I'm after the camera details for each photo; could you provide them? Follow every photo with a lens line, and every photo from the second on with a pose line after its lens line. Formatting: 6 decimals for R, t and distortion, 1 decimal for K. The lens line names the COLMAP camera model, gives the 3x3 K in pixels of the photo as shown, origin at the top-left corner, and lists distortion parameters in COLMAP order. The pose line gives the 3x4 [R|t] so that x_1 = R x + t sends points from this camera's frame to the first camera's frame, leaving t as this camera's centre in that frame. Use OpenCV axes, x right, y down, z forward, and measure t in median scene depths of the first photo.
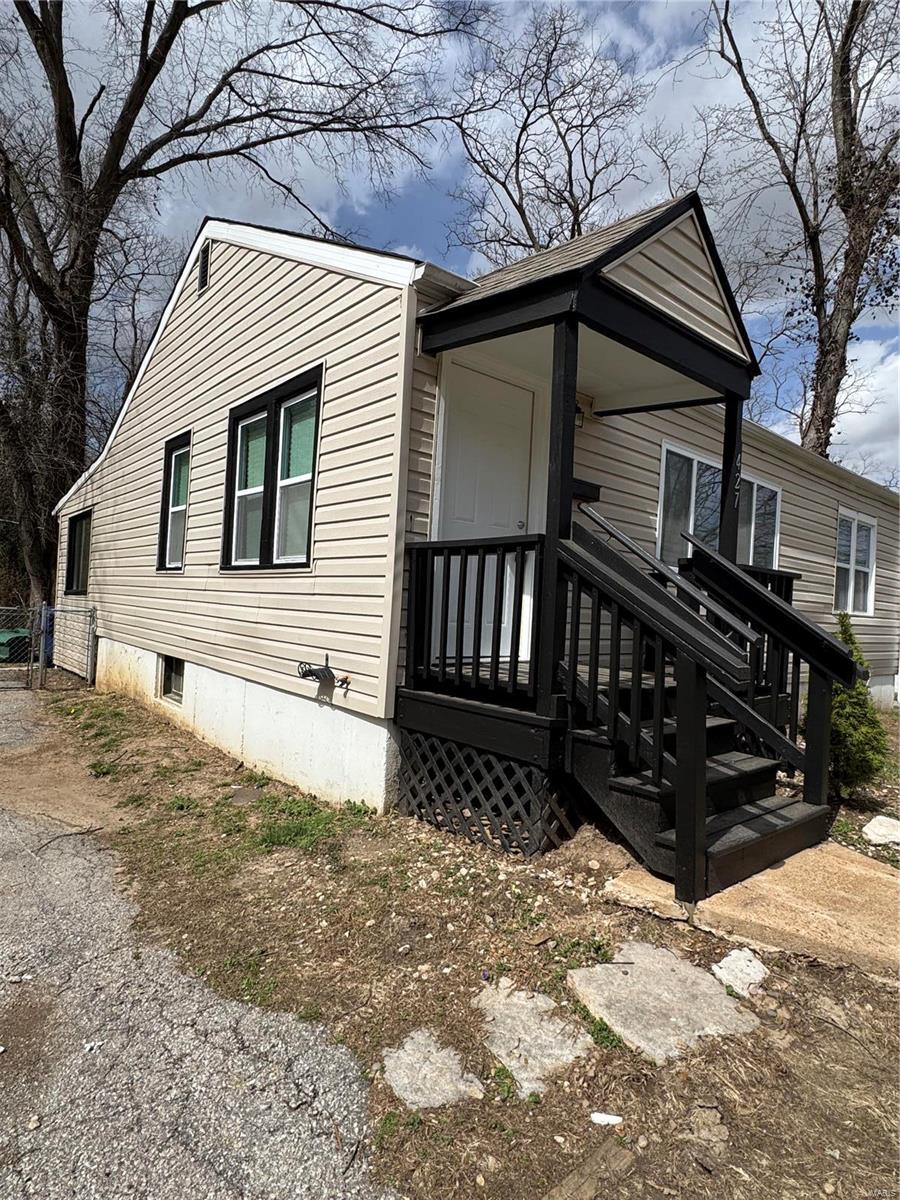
lens RADIAL K [[655.3, 0, 450.7], [0, 655.3, 596.5], [0, 0, 1]] dist [-0.007150, -0.000575]
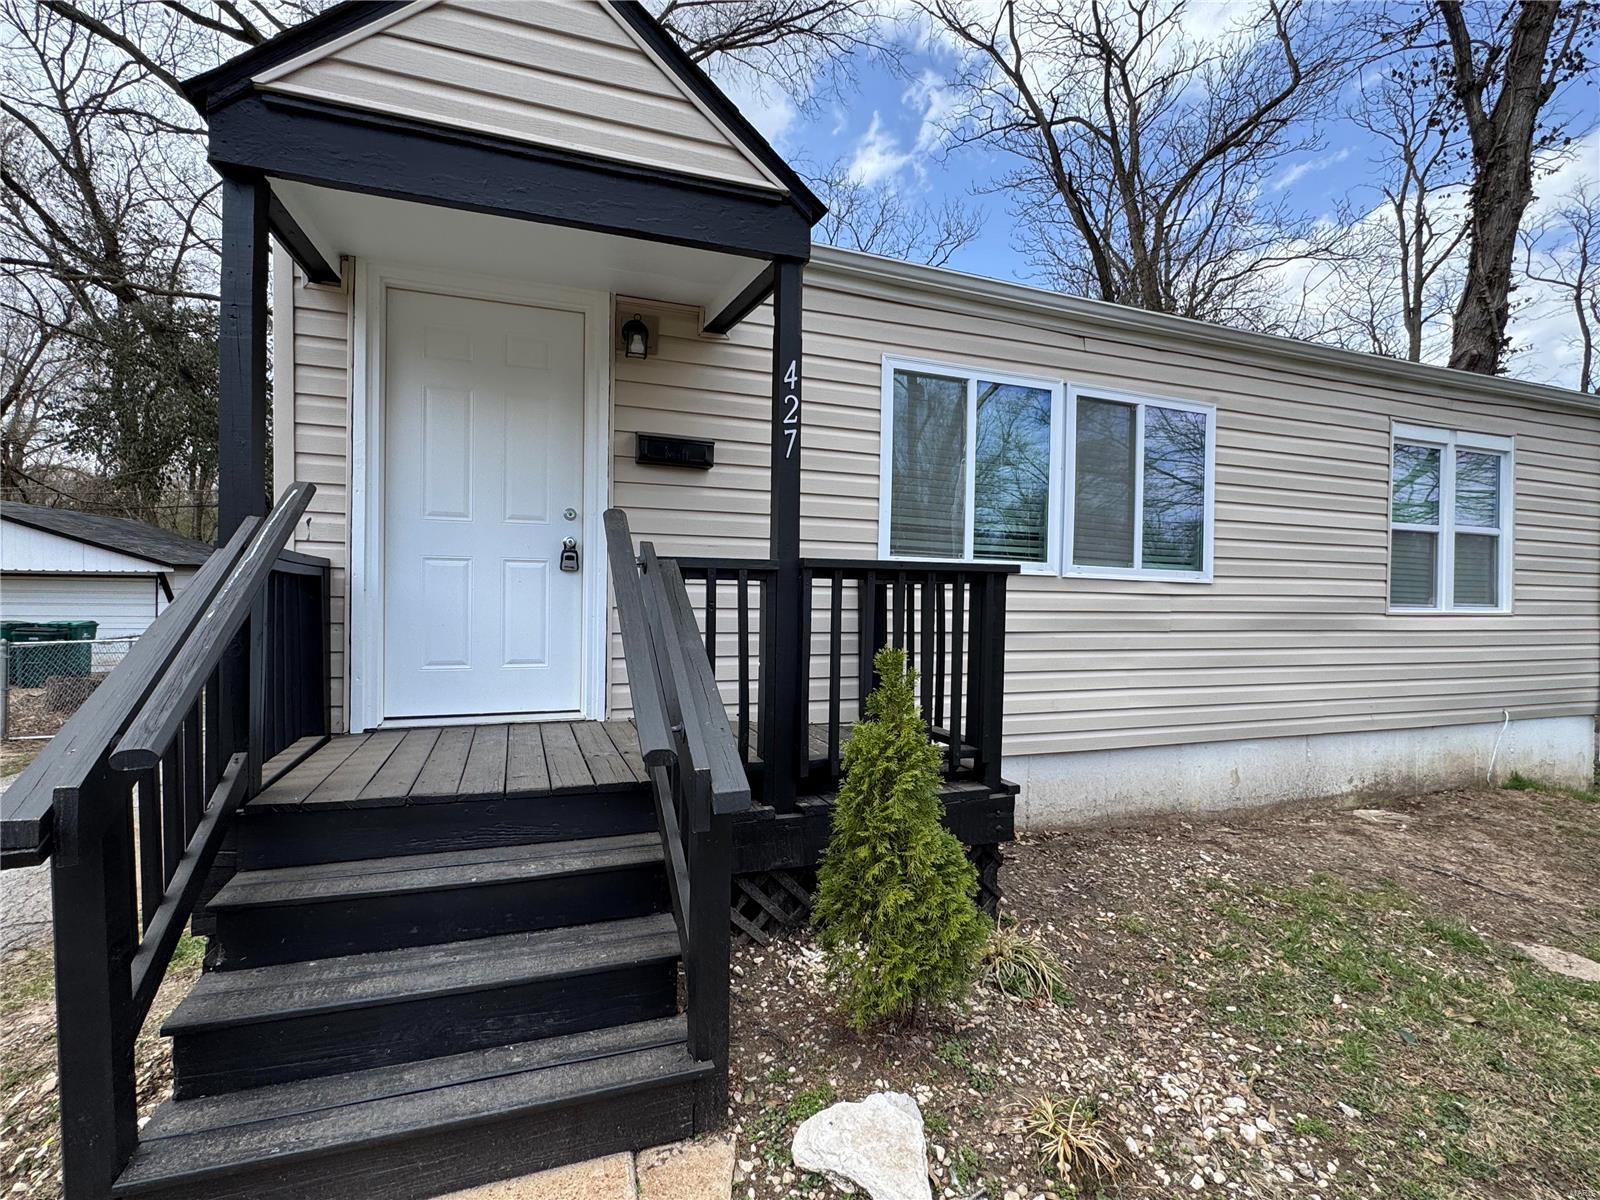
lens RADIAL K [[760.4, 0, 797.3], [0, 760.4, 598.1], [0, 0, 1]] dist [-0.007654, 0.000747]
pose [[0.936913, -0.038668, -0.347418, 0.297814], [0.041137, 0.999153, -0.000267, -0.007891], [0.347134, -0.014042, 0.937710, 0.178961]]
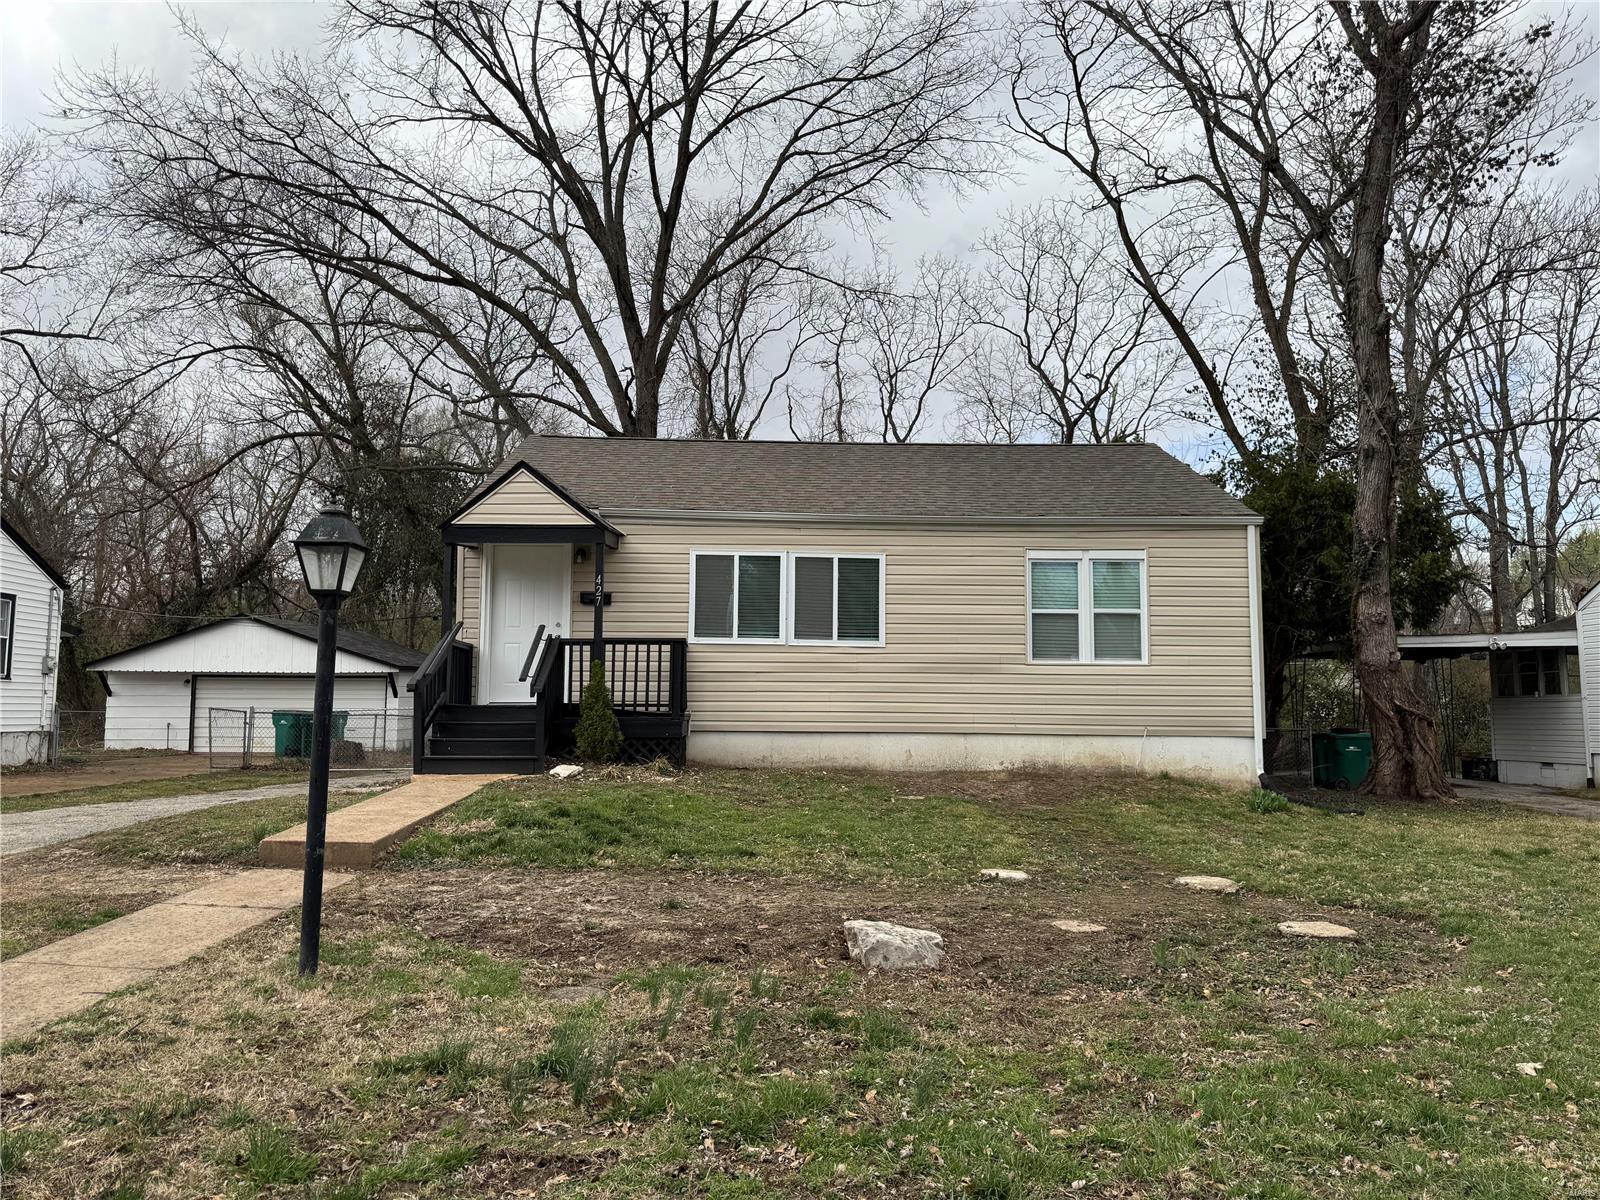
lens RADIAL K [[1131.1, 0, 792.4], [0, 1131.1, 601.3], [0, 0, 1]] dist [0.029265, -0.010396]
pose [[0.770154, -0.111907, -0.627964, 1.229330], [0.044741, 0.991542, -0.121828, 0.109009], [0.636287, 0.065731, 0.768647, -0.442182]]
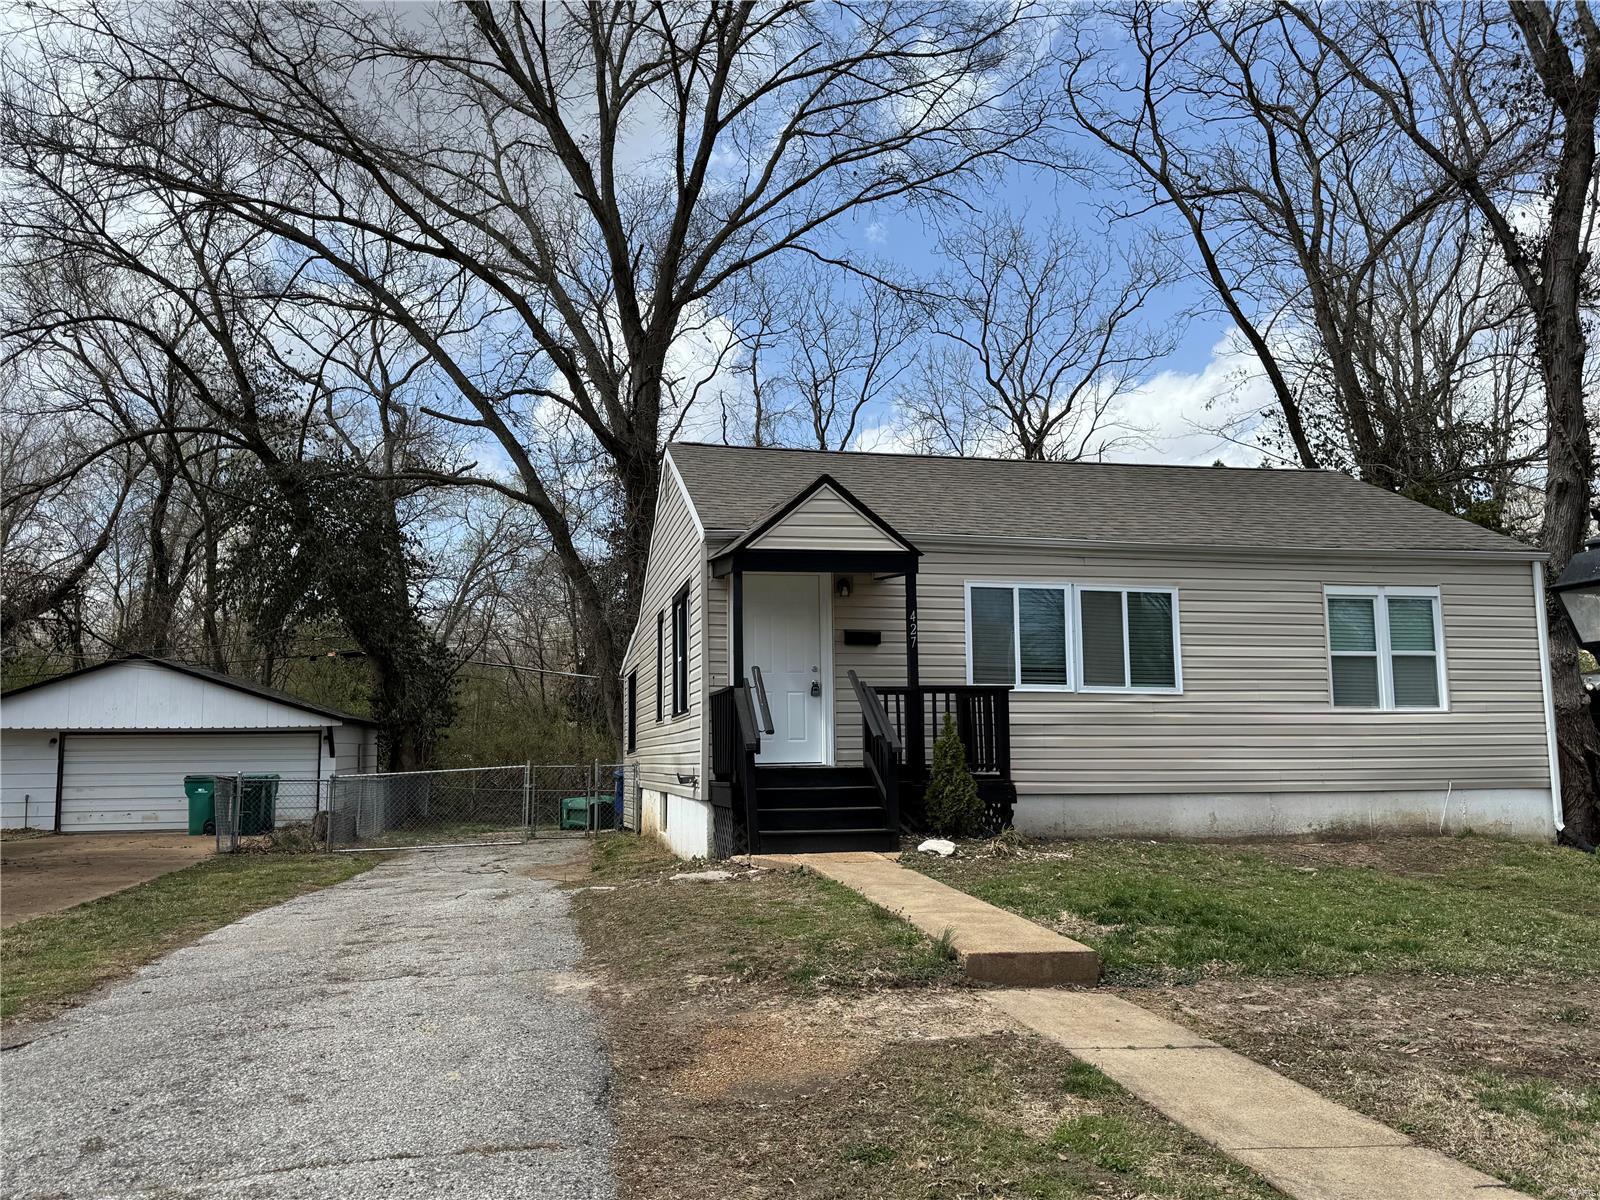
lens RADIAL K [[1262.9, 0, 799.2], [0, 1262.9, 597.2], [0, 0, 1]] dist [0.054371, -0.041803]
pose [[0.876078, -0.124651, -0.465778, 0.694874], [0.065374, 0.987793, -0.141389, 0.060883], [0.477717, 0.093418, 0.873533, -0.721181]]
